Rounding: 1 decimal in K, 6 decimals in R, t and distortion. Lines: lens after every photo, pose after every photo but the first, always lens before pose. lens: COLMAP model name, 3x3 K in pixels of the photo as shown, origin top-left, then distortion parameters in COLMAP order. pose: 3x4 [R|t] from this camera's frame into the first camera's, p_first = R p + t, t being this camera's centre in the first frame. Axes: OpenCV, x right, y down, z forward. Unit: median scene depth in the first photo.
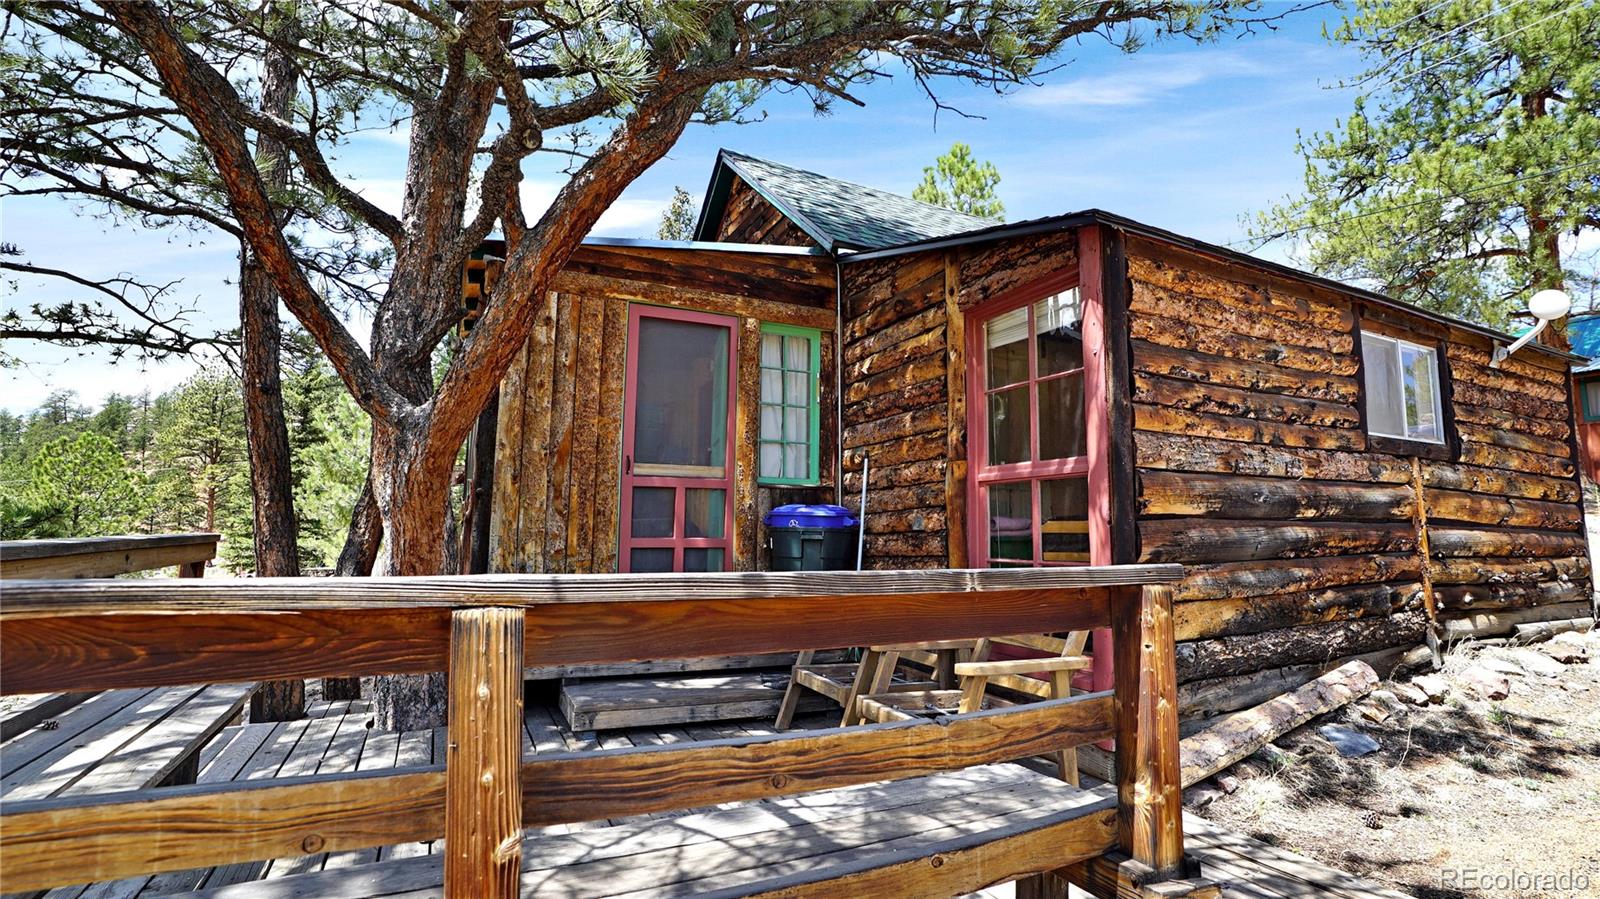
lens RADIAL K [[743.4, 0, 799.2], [0, 743.4, 446.7], [0, 0, 1]] dist [-0.073027, 0.030413]
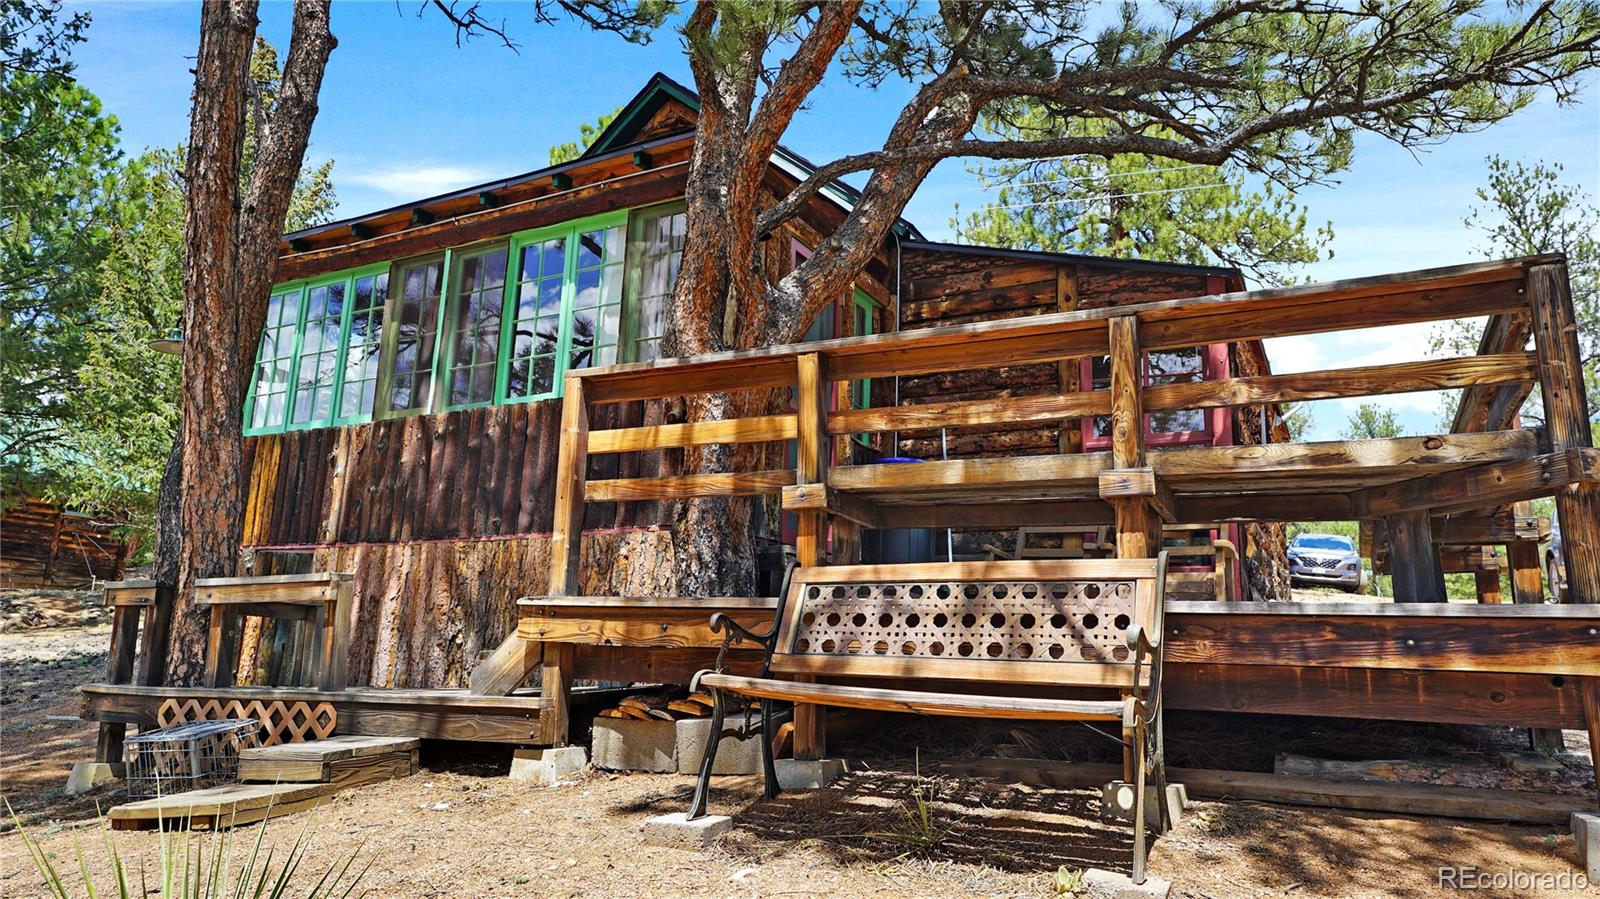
lens RADIAL K [[1059.2, 0, 800.0], [0, 1059.2, 449.5], [0, 0, 1]] dist [0.000473, -0.000039]
pose [[0.798000, 0.139735, 0.586233, -1.155888], [-0.094355, 0.989721, -0.107472, 0.276332], [-0.595225, 0.030449, 0.802982, -0.161733]]
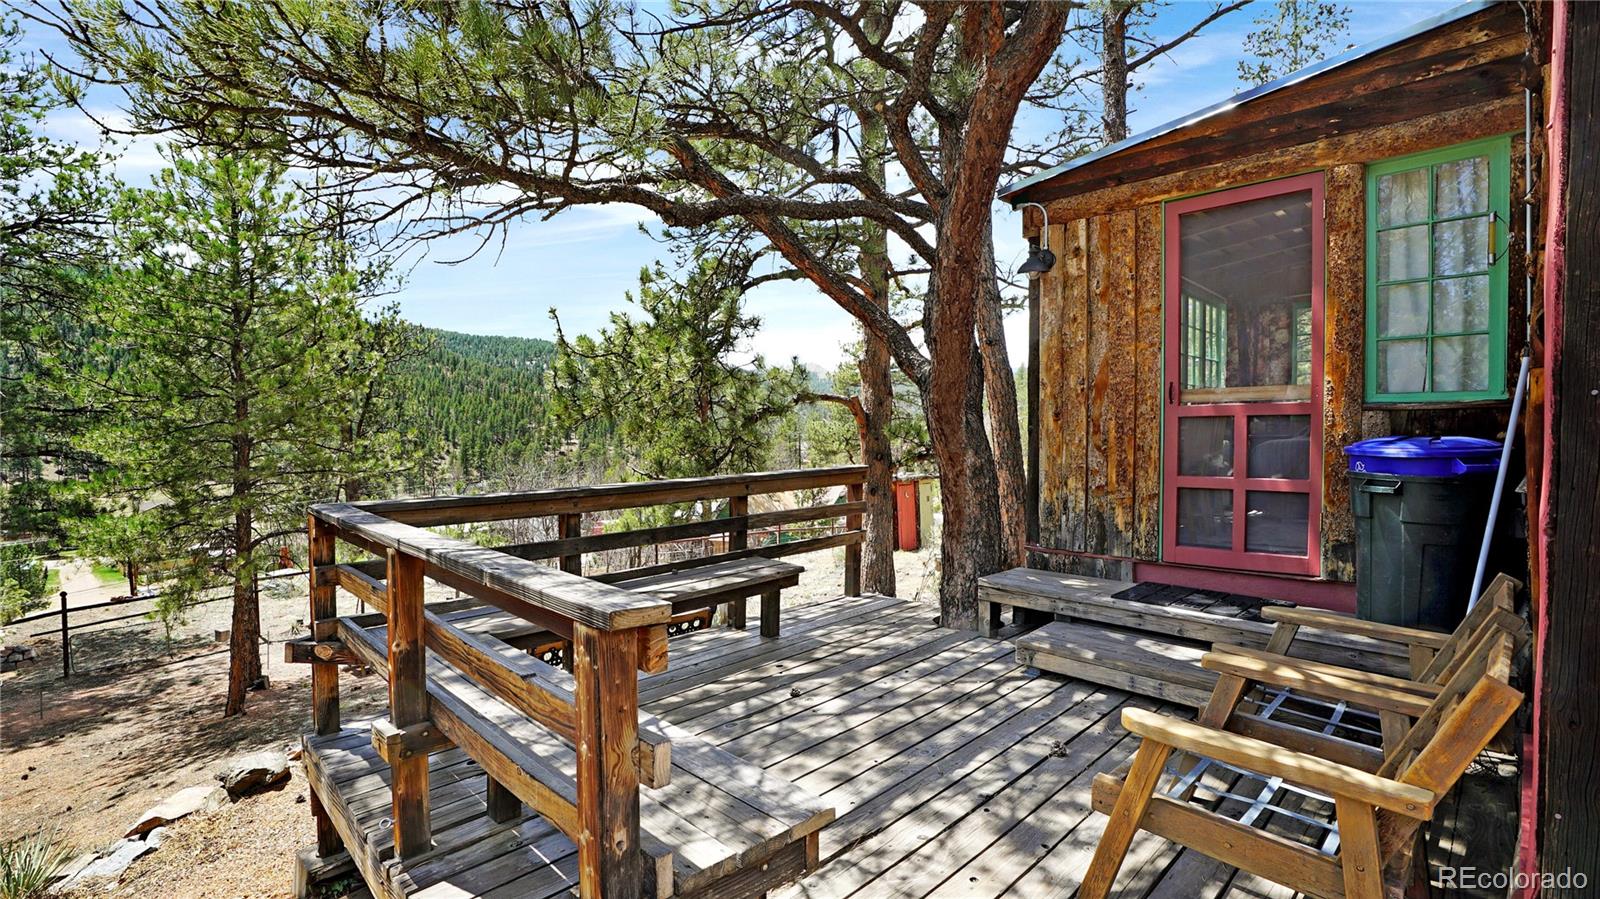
lens RADIAL K [[743.4, 0, 799.2], [0, 743.4, 446.7], [0, 0, 1]] dist [-0.073027, 0.030413]
pose [[0.311852, 0.014779, -0.950016, 0.464381], [0.122312, 0.990935, 0.055566, -0.014649], [0.942225, -0.133527, 0.307218, 0.320504]]
